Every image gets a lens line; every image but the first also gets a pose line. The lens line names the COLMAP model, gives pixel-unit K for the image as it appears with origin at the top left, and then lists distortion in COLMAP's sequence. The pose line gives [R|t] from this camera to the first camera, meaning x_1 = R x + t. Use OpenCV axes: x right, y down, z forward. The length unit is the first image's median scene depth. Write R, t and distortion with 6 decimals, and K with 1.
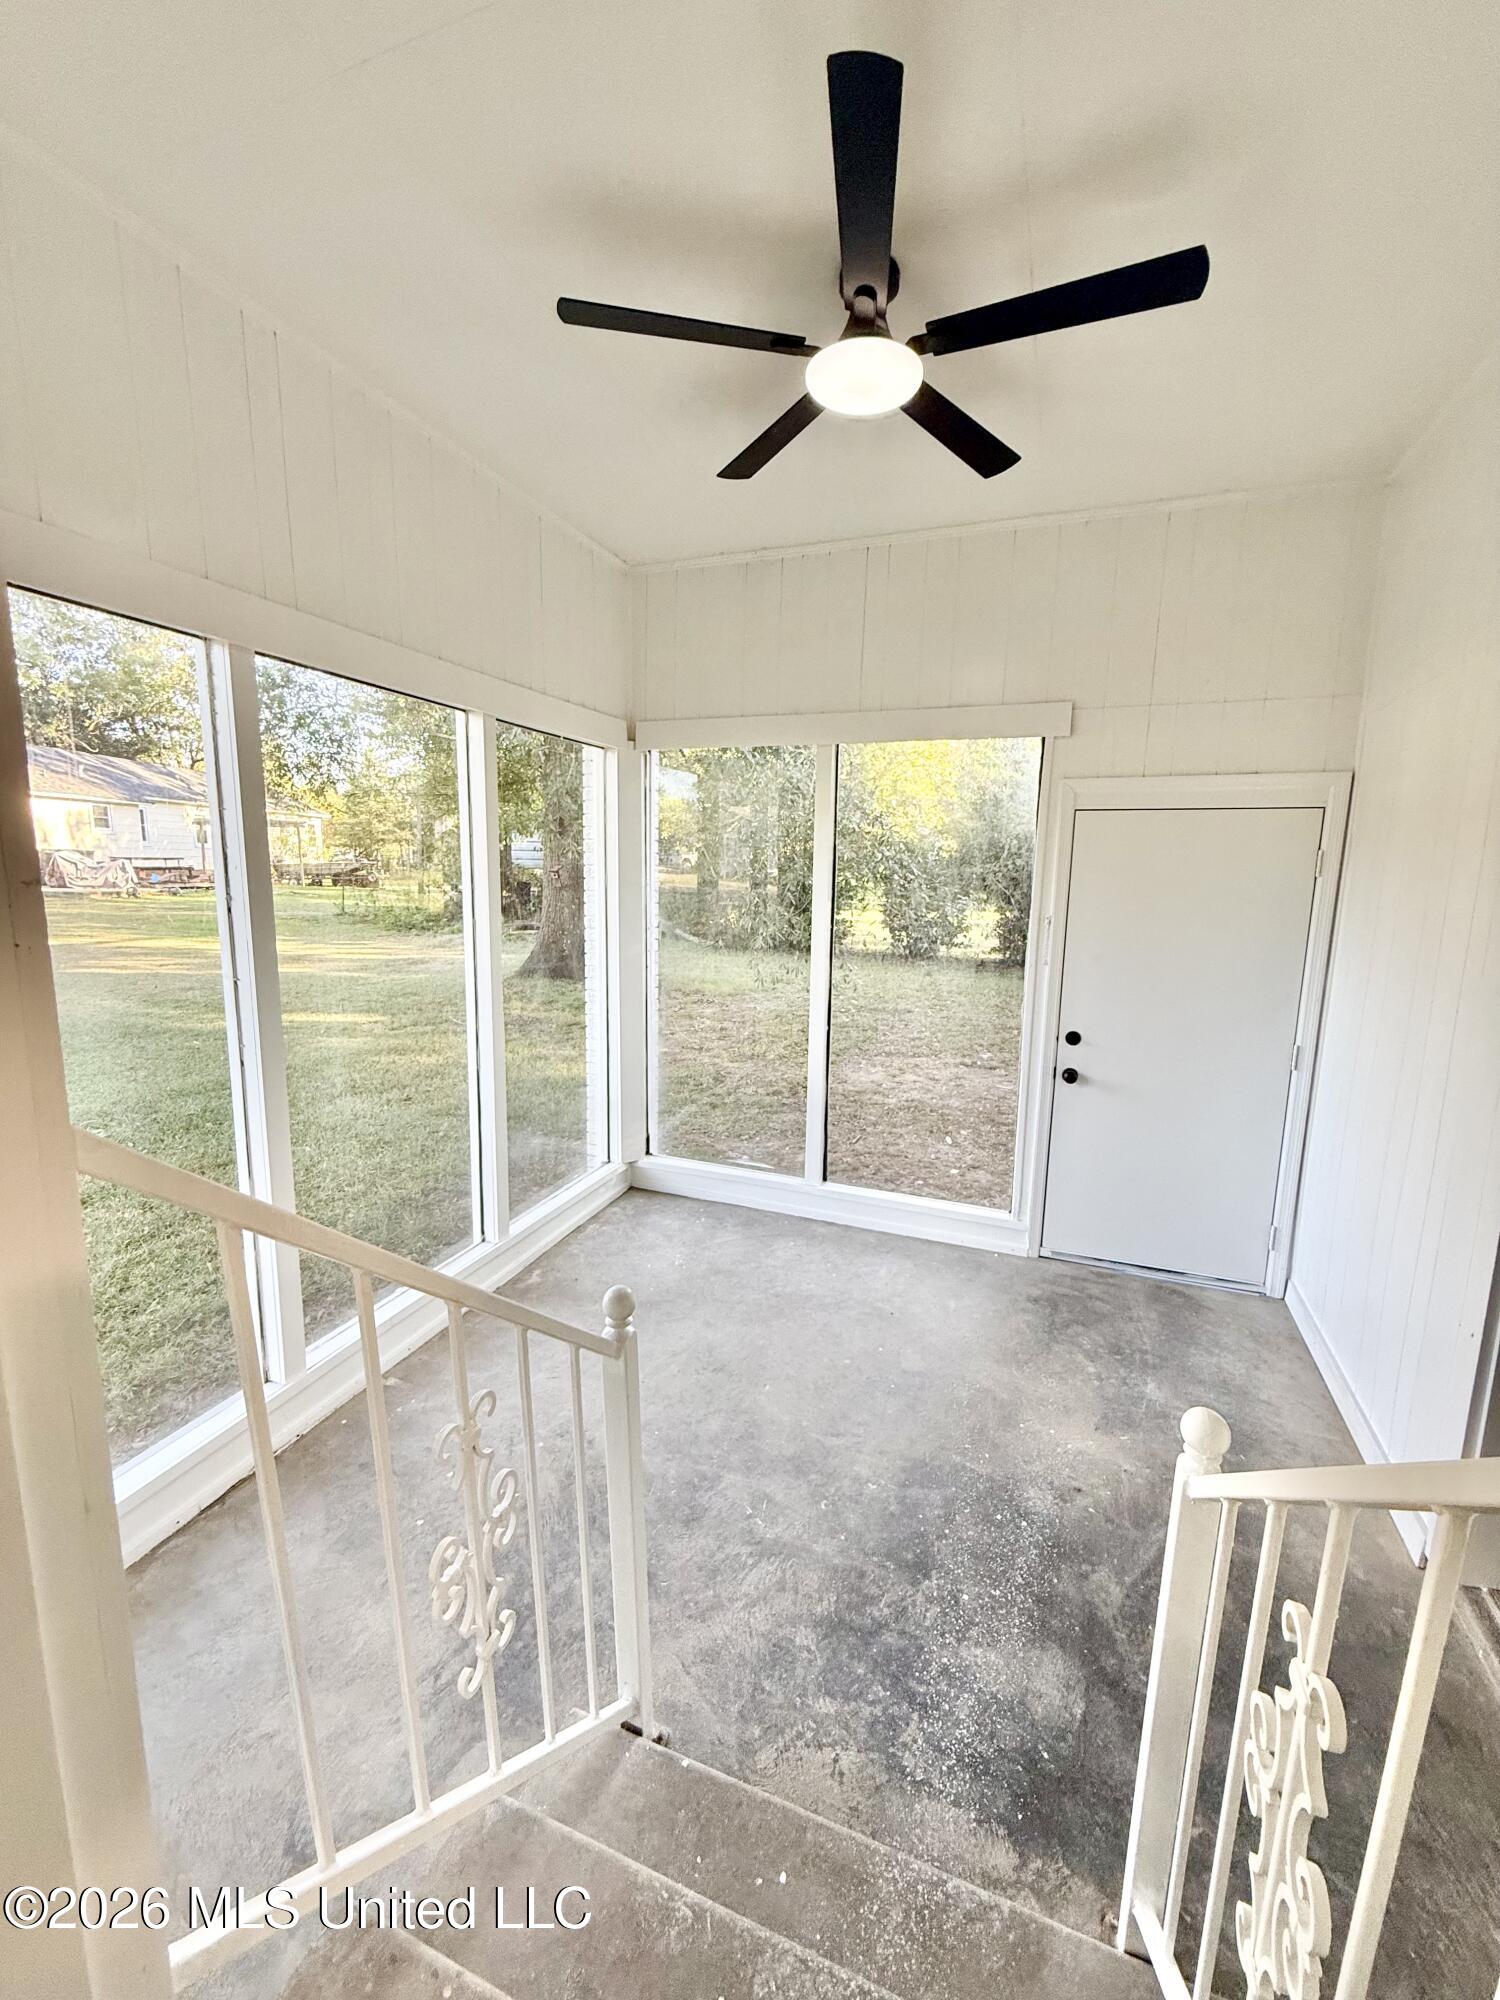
lens RADIAL K [[797.9, 0, 750.2], [0, 797.9, 1006.8], [0, 0, 1]] dist [-0.001835, 0.000269]
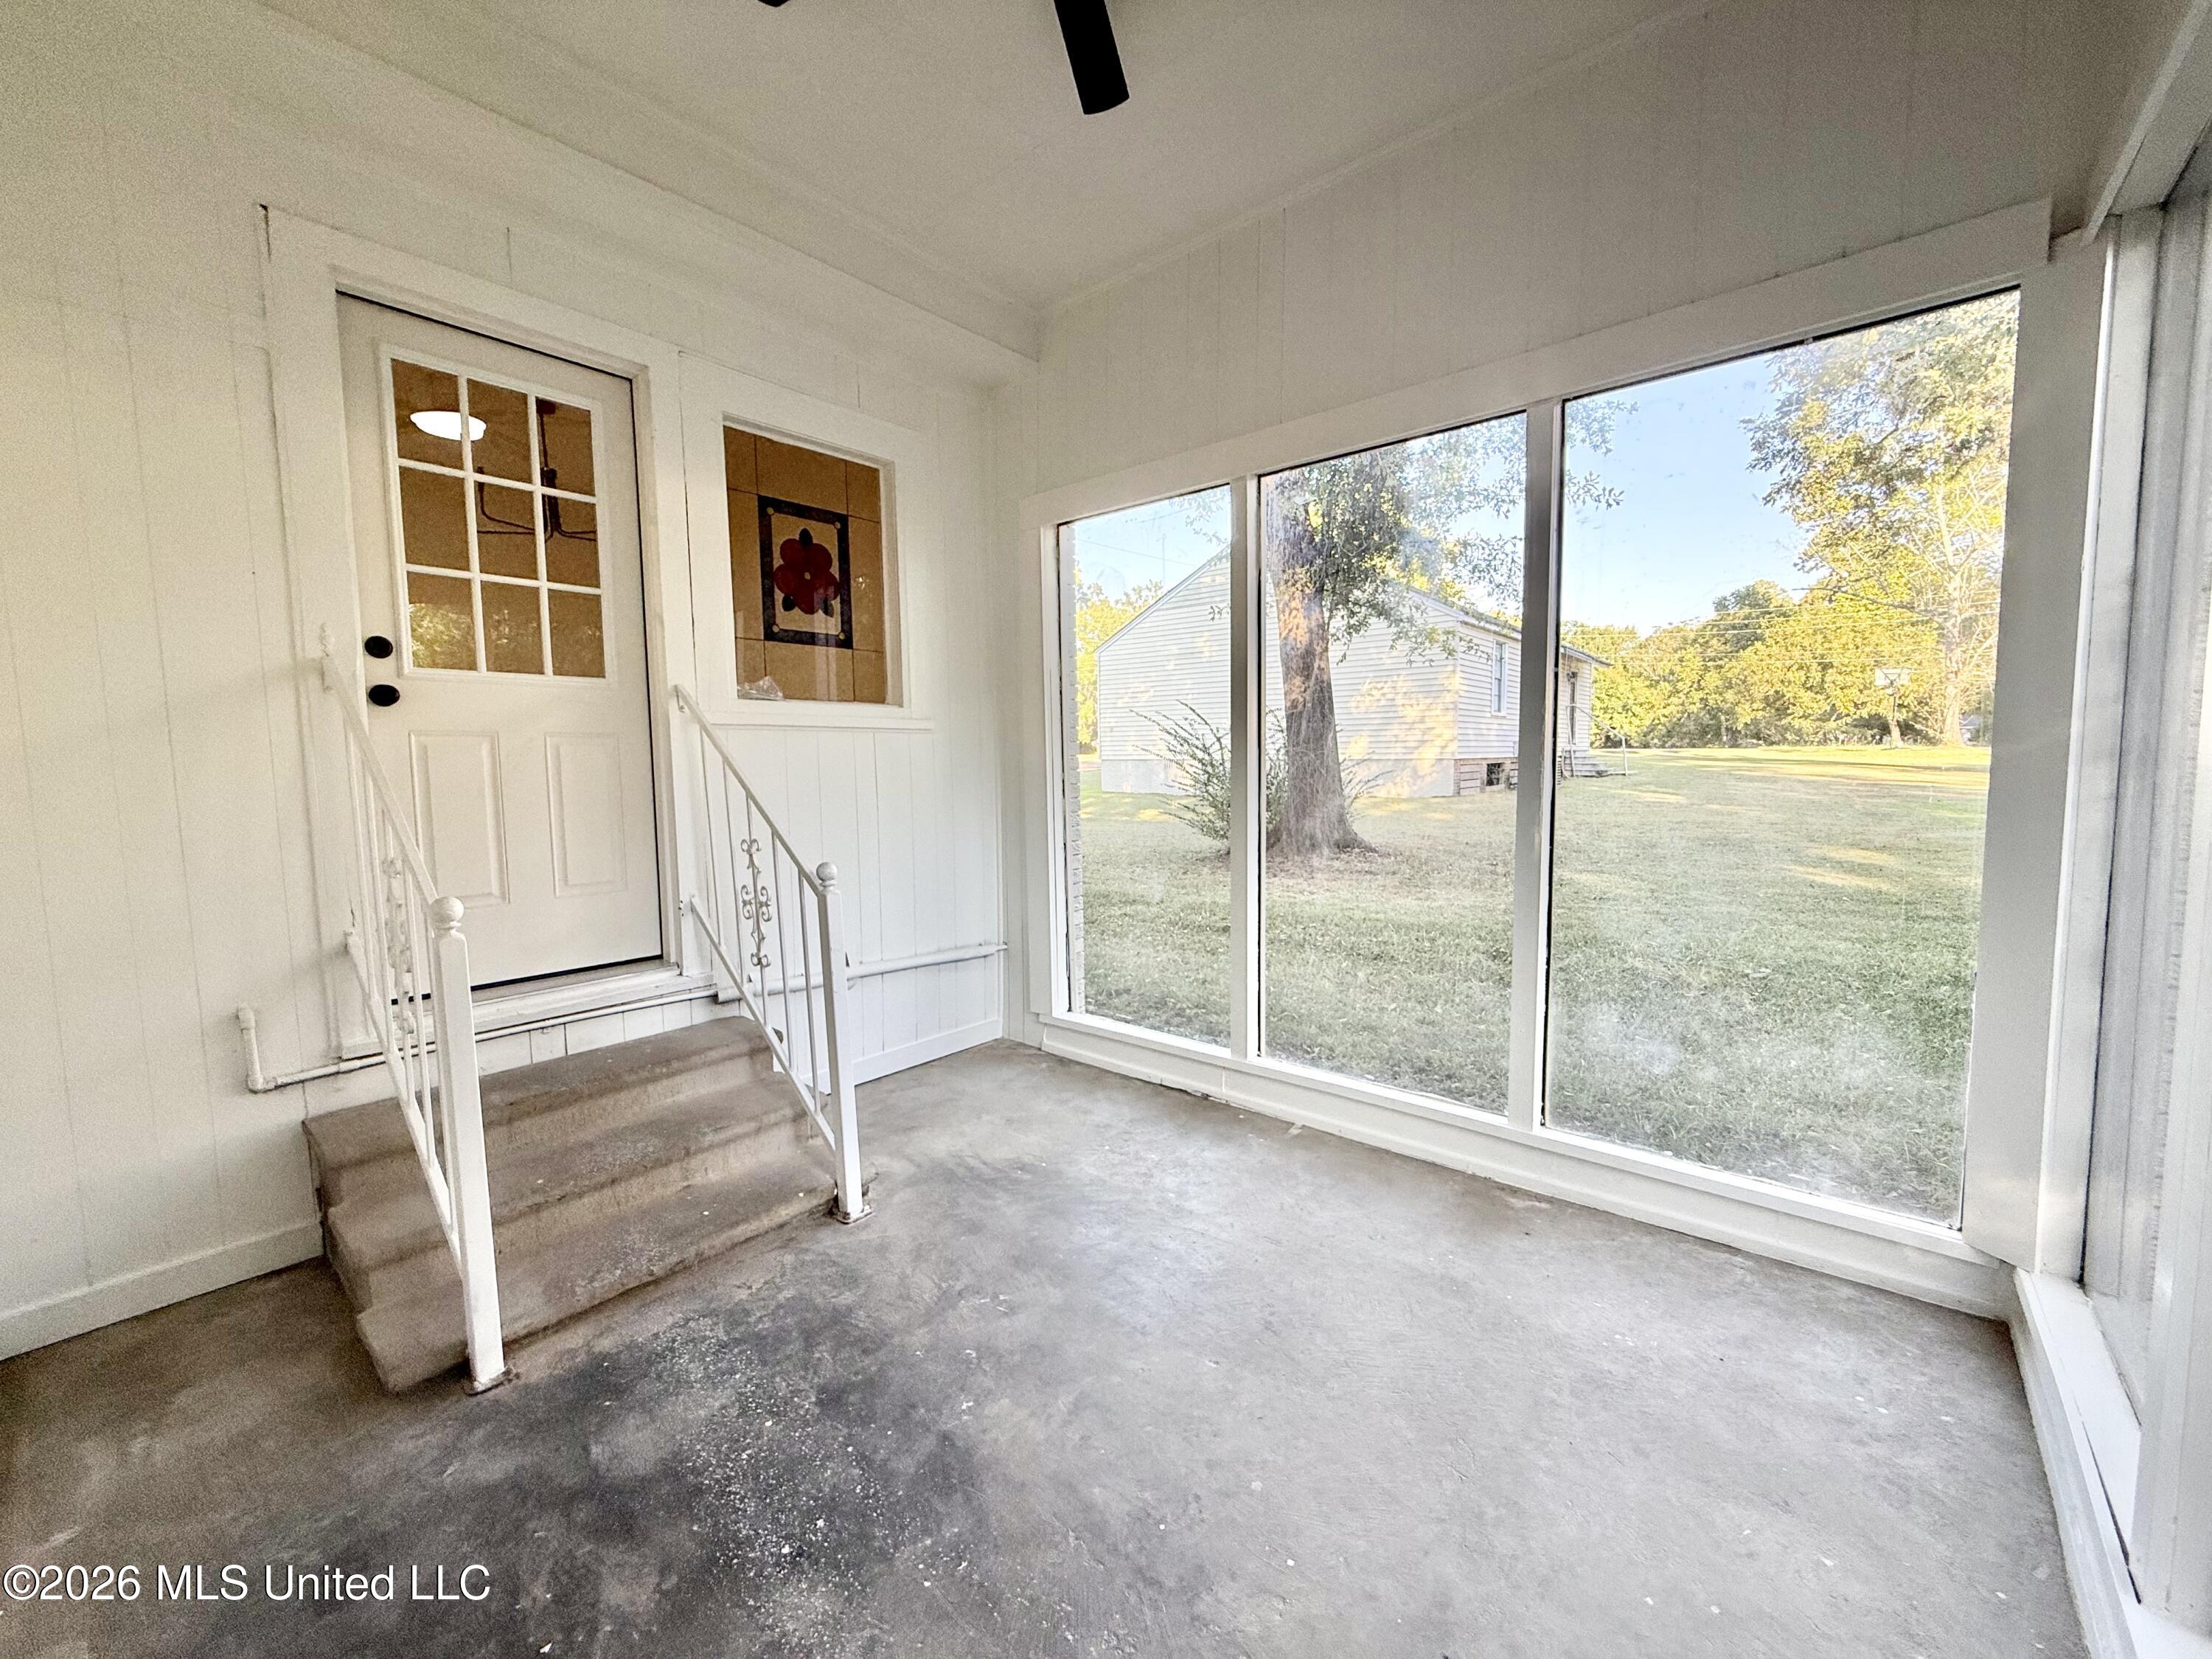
lens RADIAL K [[882.5, 0, 1104.6], [0, 882.5, 834.4], [0, 0, 1]] dist [-0.001835, 0.000269]
pose [[-0.340705, 0.069665, -0.937586, 0.972219], [-0.158438, 0.978734, 0.130297, -0.024425], [0.926724, 0.192942, -0.322422, 1.514856]]
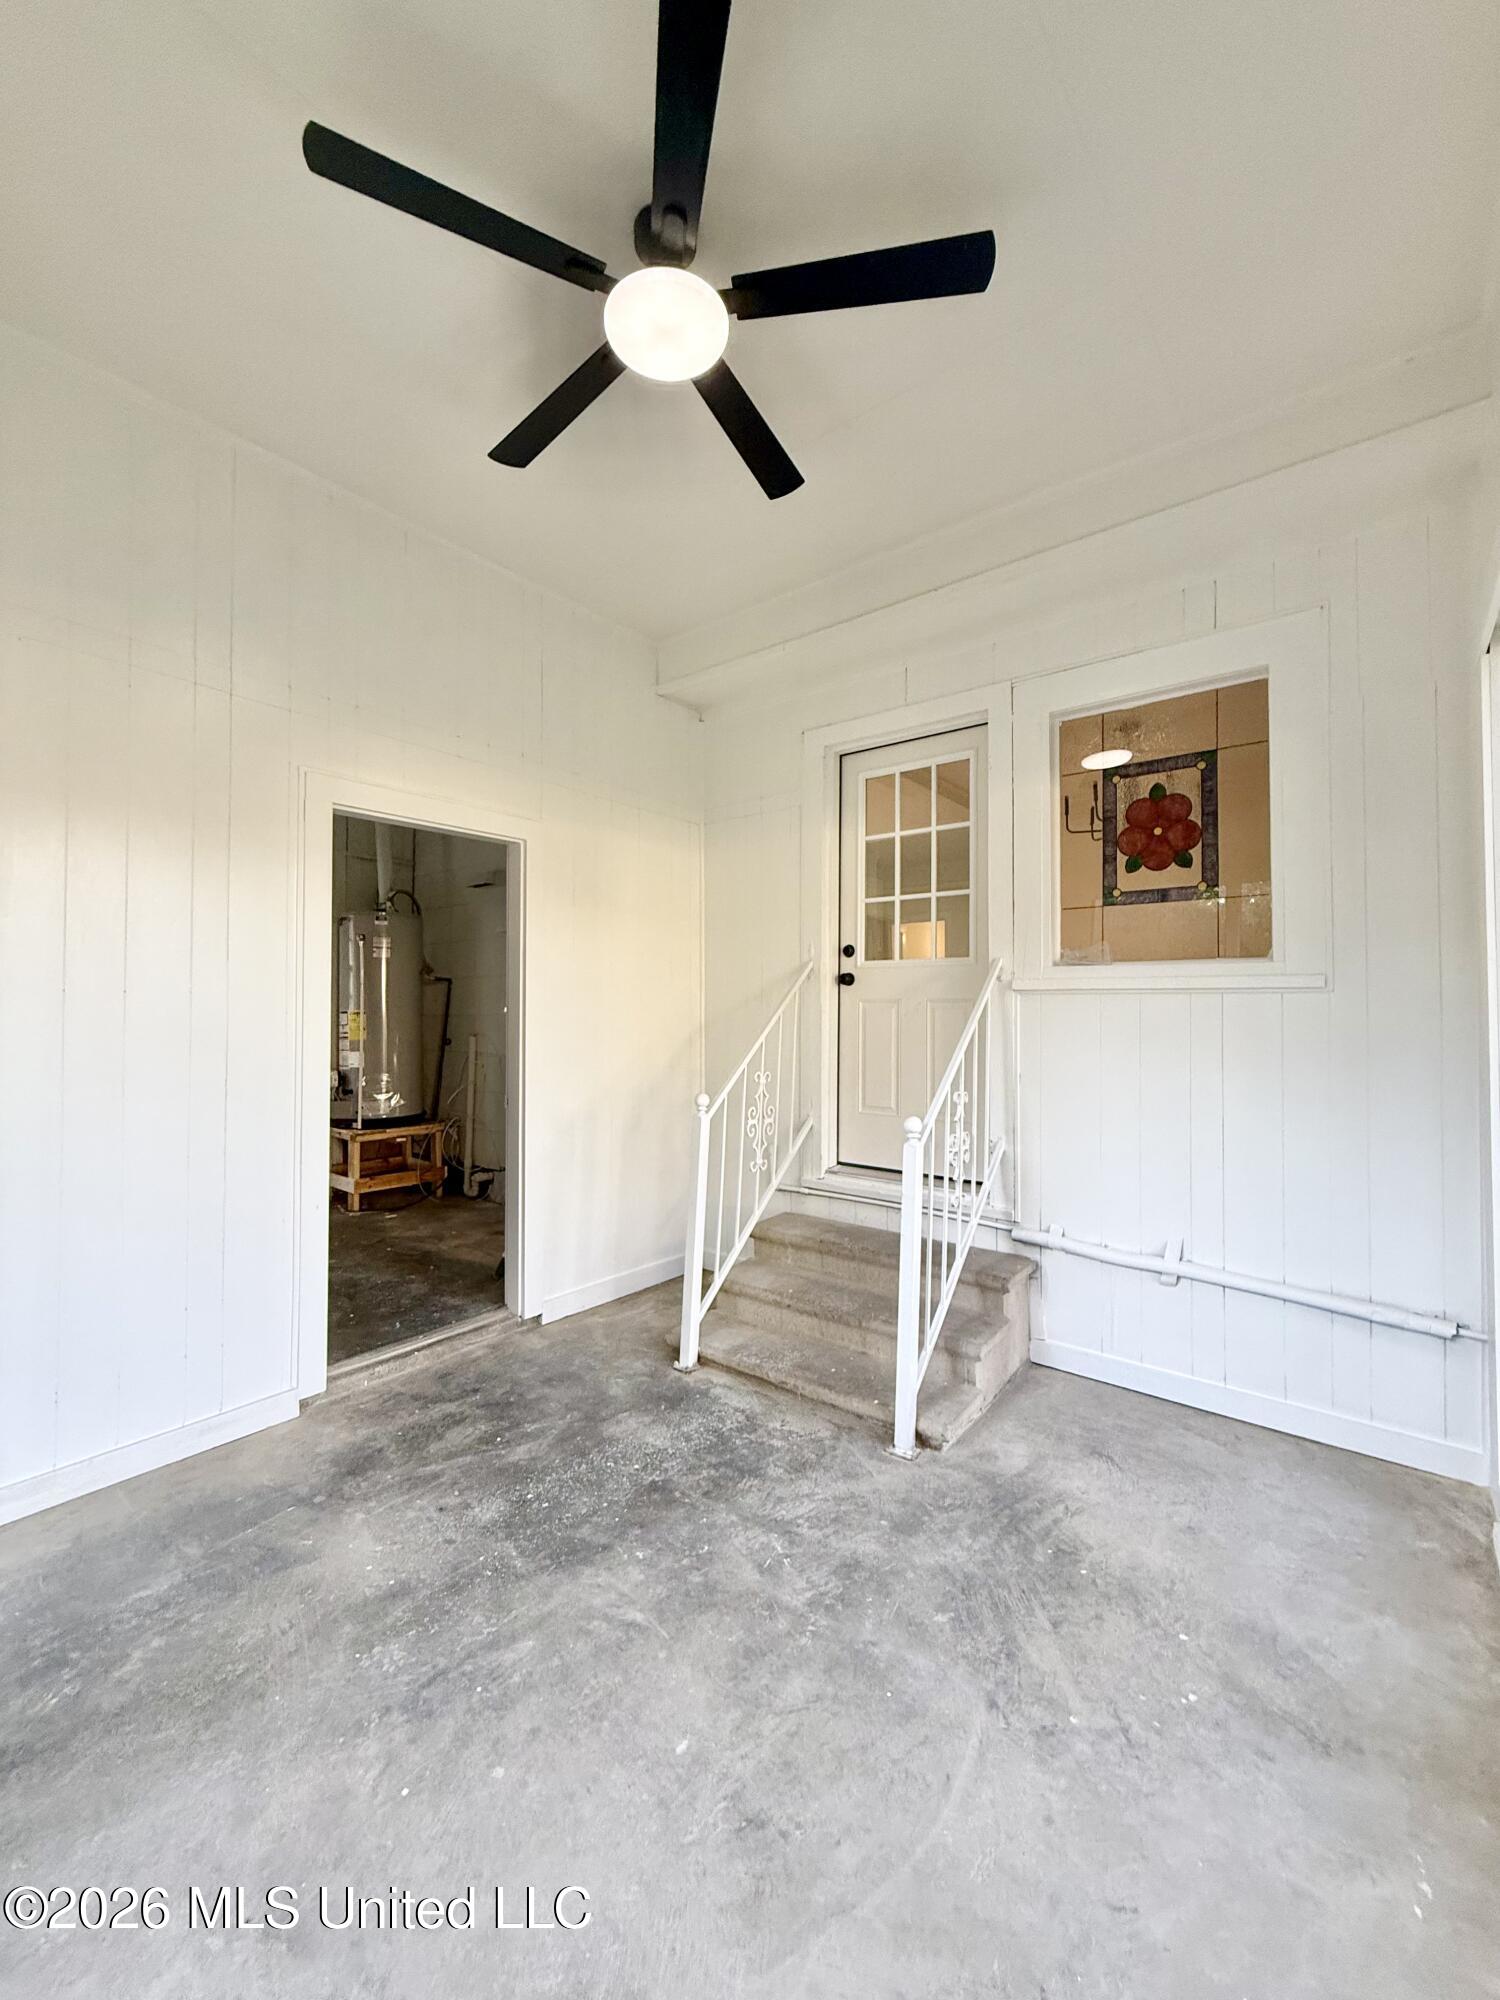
lens RADIAL K [[797.9, 0, 746.3], [0, 797.9, 1002.1], [0, 0, 1]] dist [-0.001835, 0.000269]
pose [[-0.953888, -0.017303, 0.299664, -0.248179], [0.031620, 0.986990, 0.157642, -0.151252], [-0.298493, 0.159848, -0.940931, 2.012301]]
